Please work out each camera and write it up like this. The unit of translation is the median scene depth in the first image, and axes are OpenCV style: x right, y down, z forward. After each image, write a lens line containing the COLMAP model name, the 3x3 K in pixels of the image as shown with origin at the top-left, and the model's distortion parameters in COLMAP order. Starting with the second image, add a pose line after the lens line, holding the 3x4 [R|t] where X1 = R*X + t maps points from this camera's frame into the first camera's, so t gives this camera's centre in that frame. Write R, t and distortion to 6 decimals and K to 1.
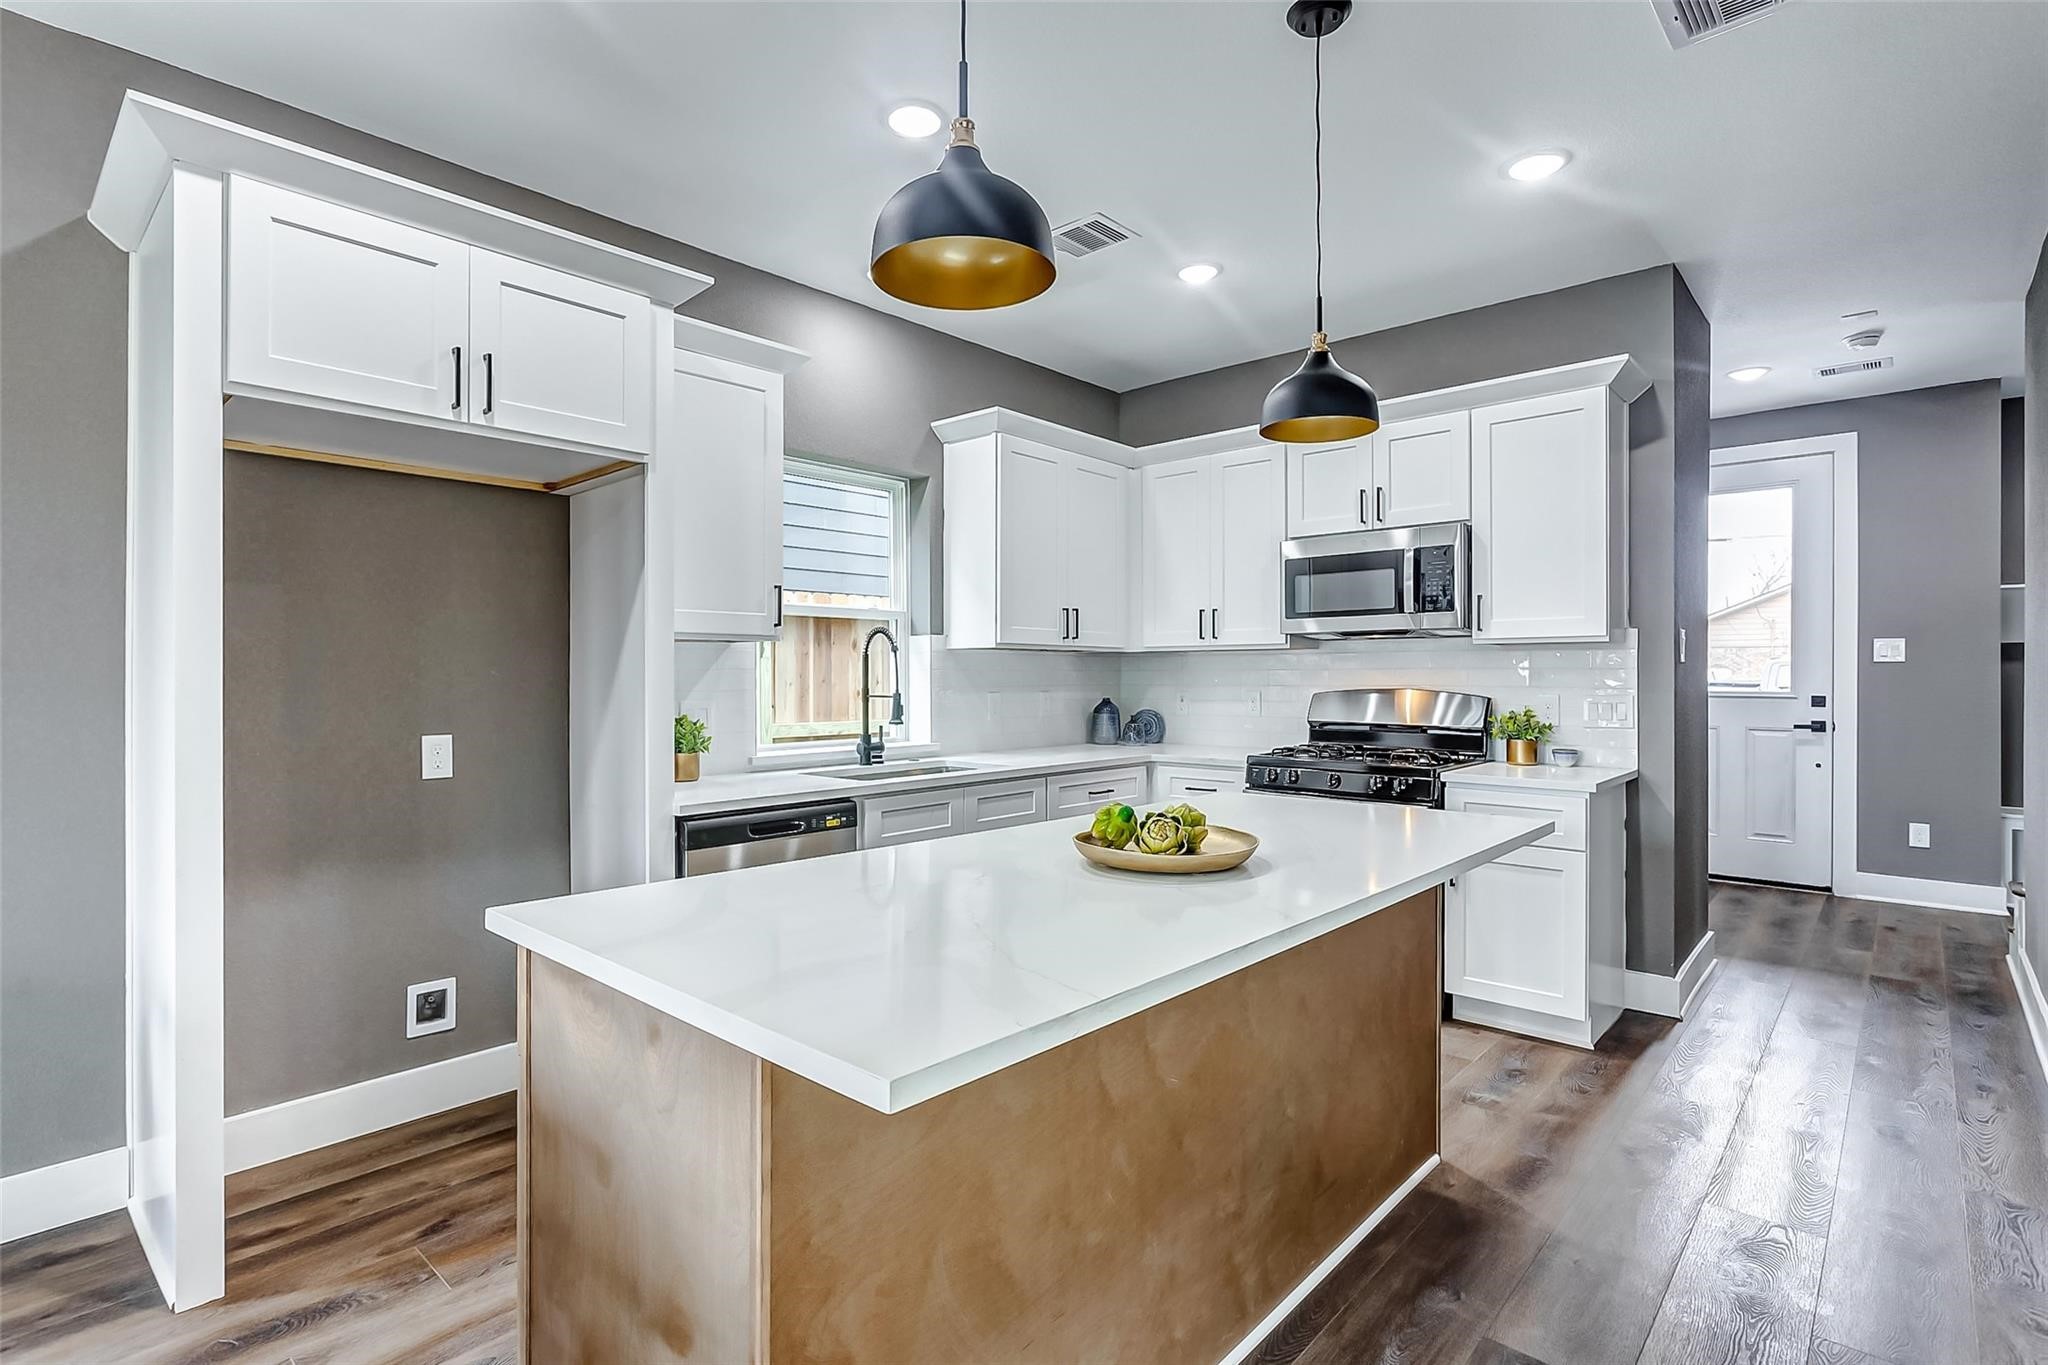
lens RADIAL K [[979.8, 0, 1012.5], [0, 979.8, 668.0], [0, 0, 1]] dist [-0.010660, 0.002383]
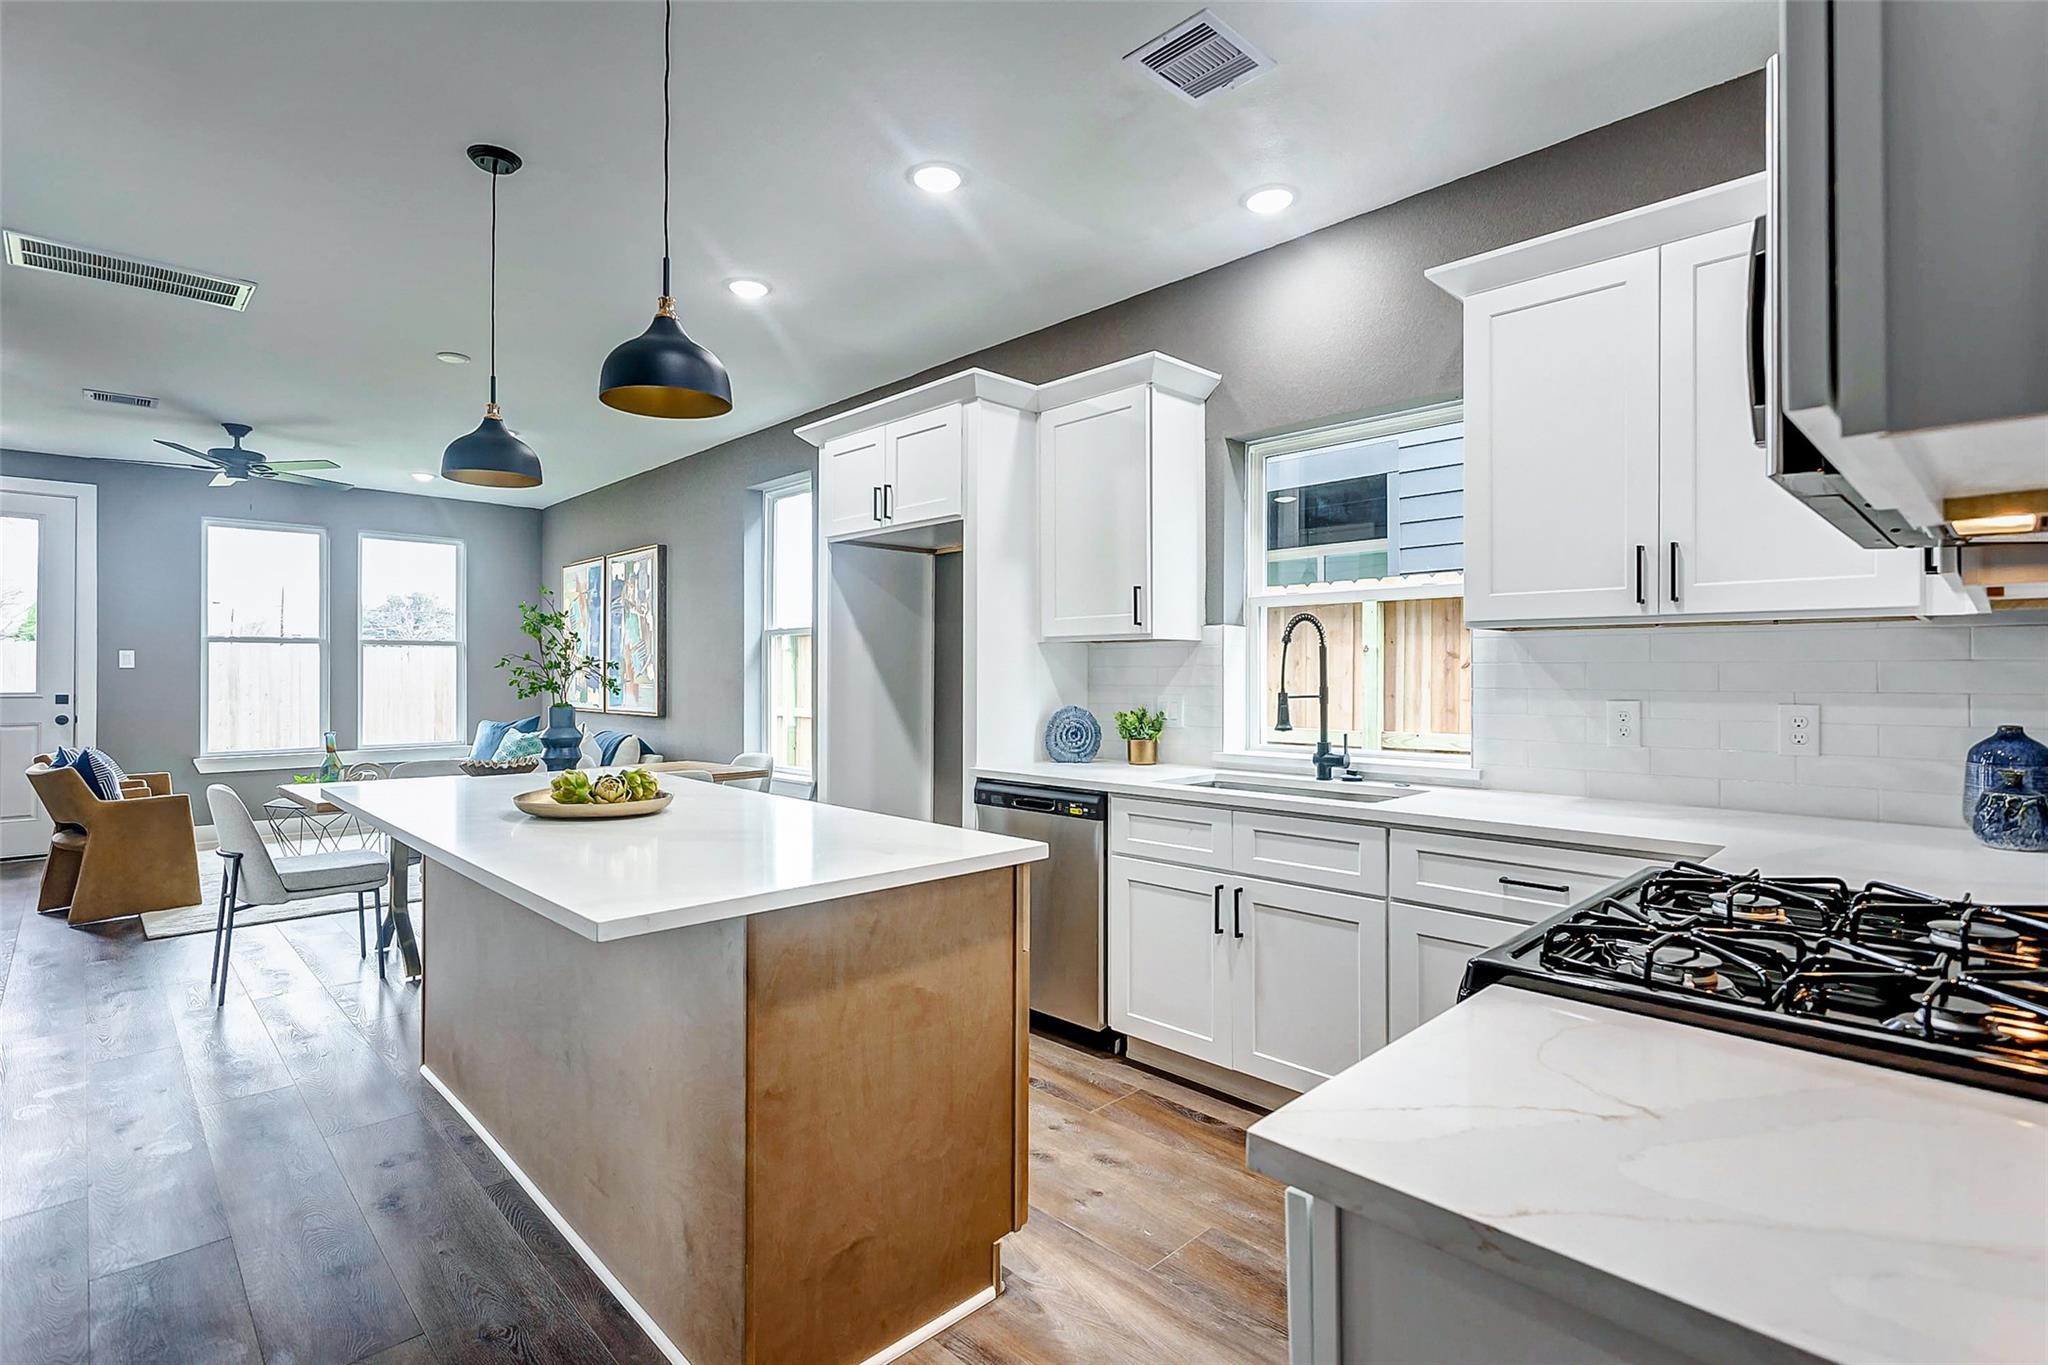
lens RADIAL K [[979.8, 0, 1064.9], [0, 979.8, 674.6], [0, 0, 1]] dist [-0.010660, 0.002383]
pose [[-0.037098, 0.004403, -0.999302, 0.662315], [0.008324, 0.999957, 0.004096, 0.004422], [0.999277, -0.008167, -0.037133, 0.776653]]
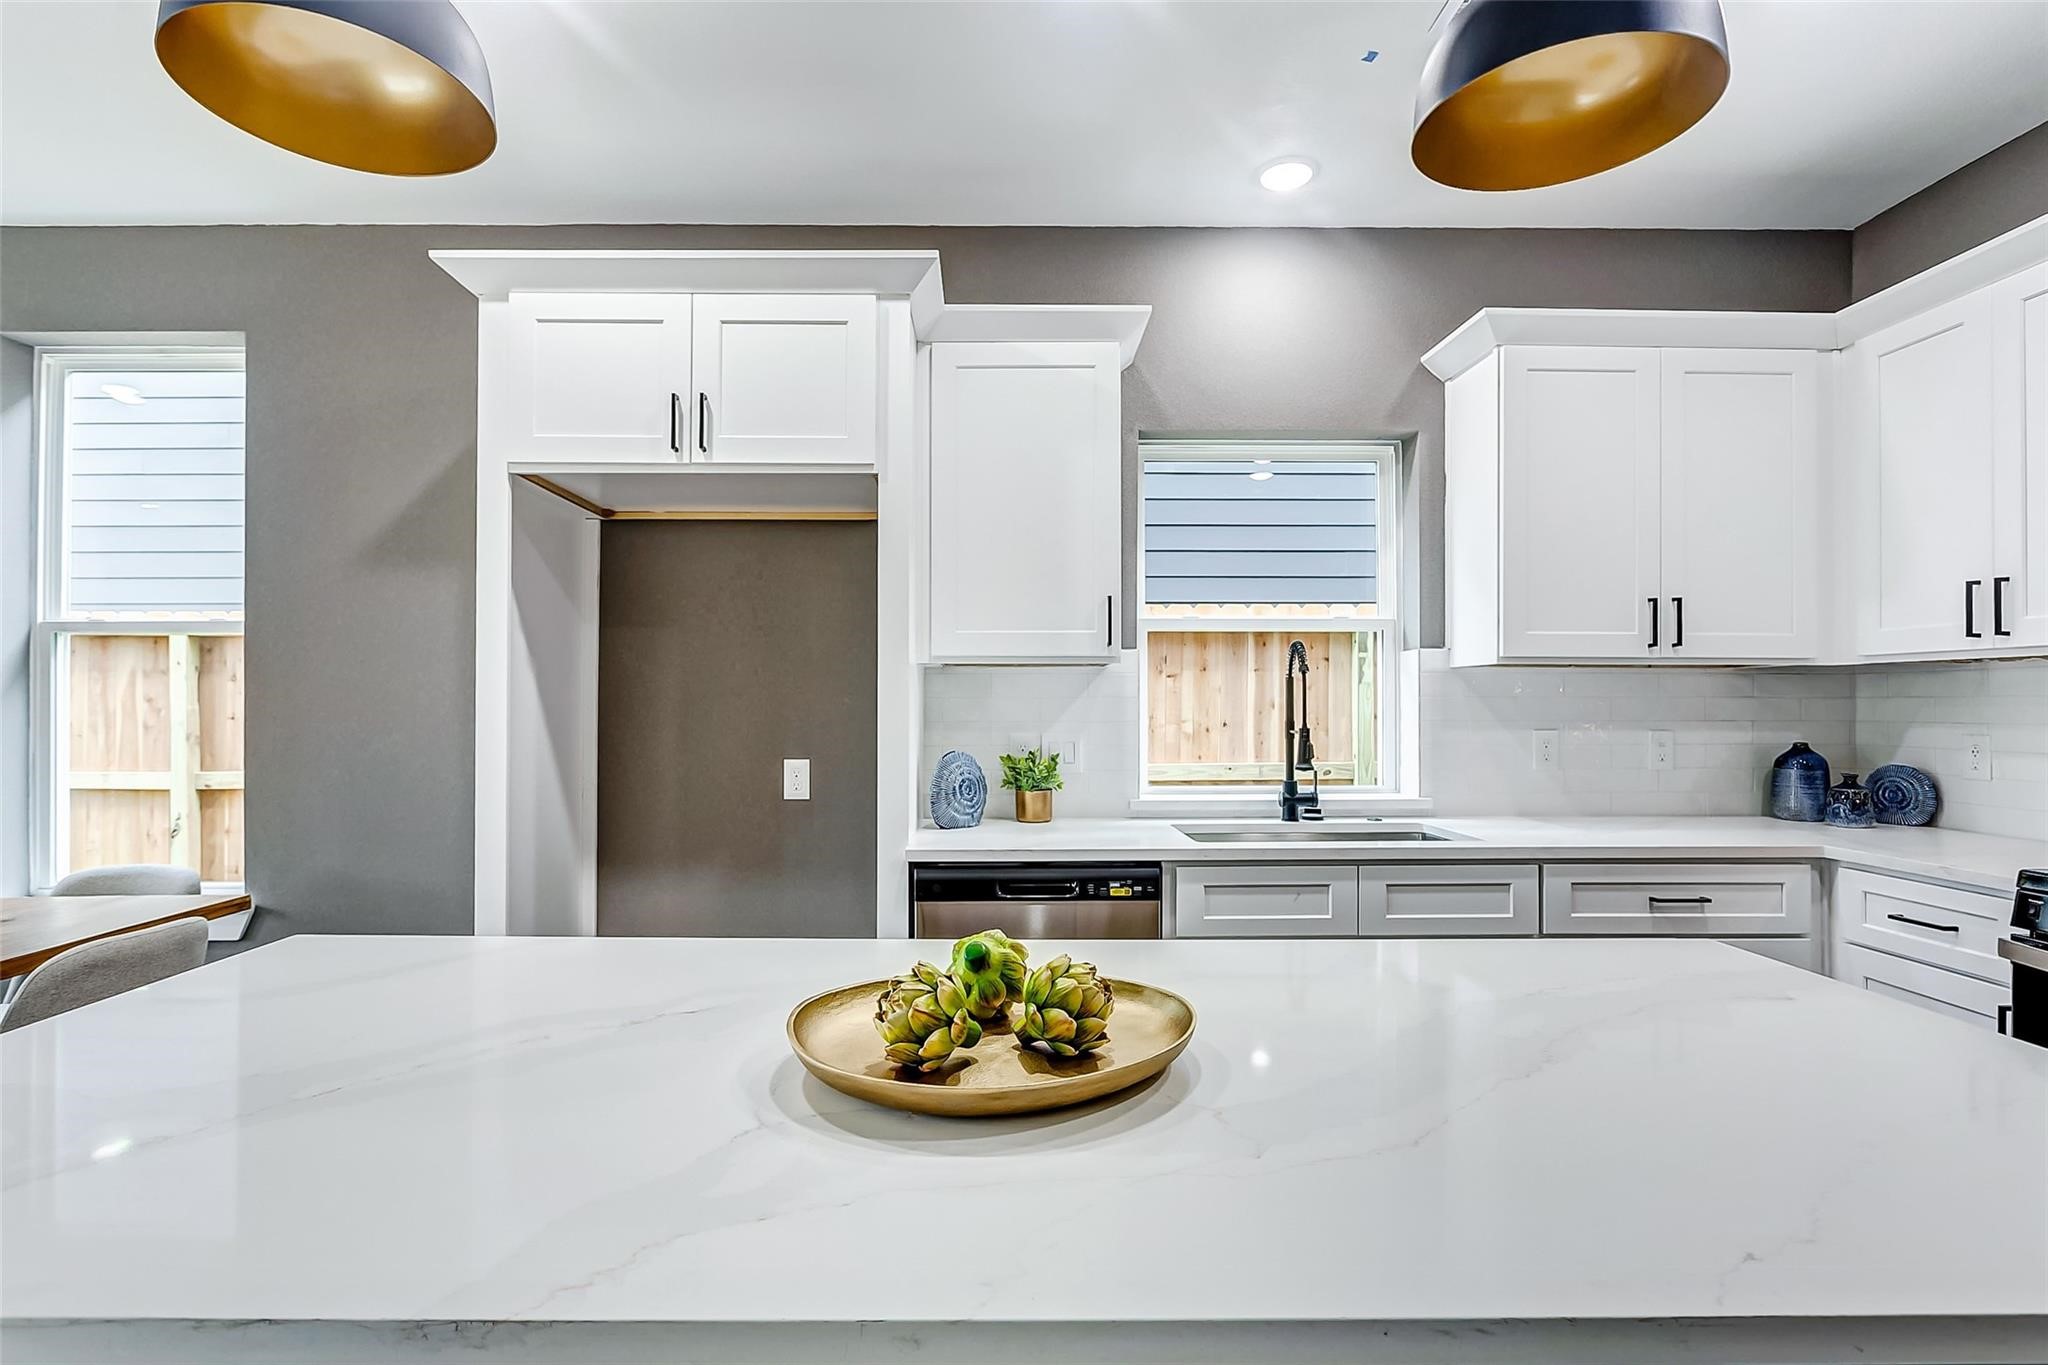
lens RADIAL K [[979.8, 0, 1006.7], [0, 979.8, 695.8], [0, 0, 1]] dist [-0.010660, 0.002383]
pose [[0.686081, -0.004098, -0.727514, 0.247443], [0.004151, 0.999990, -0.001719, 0.000945], [0.727513, -0.001840, 0.686091, 0.296548]]
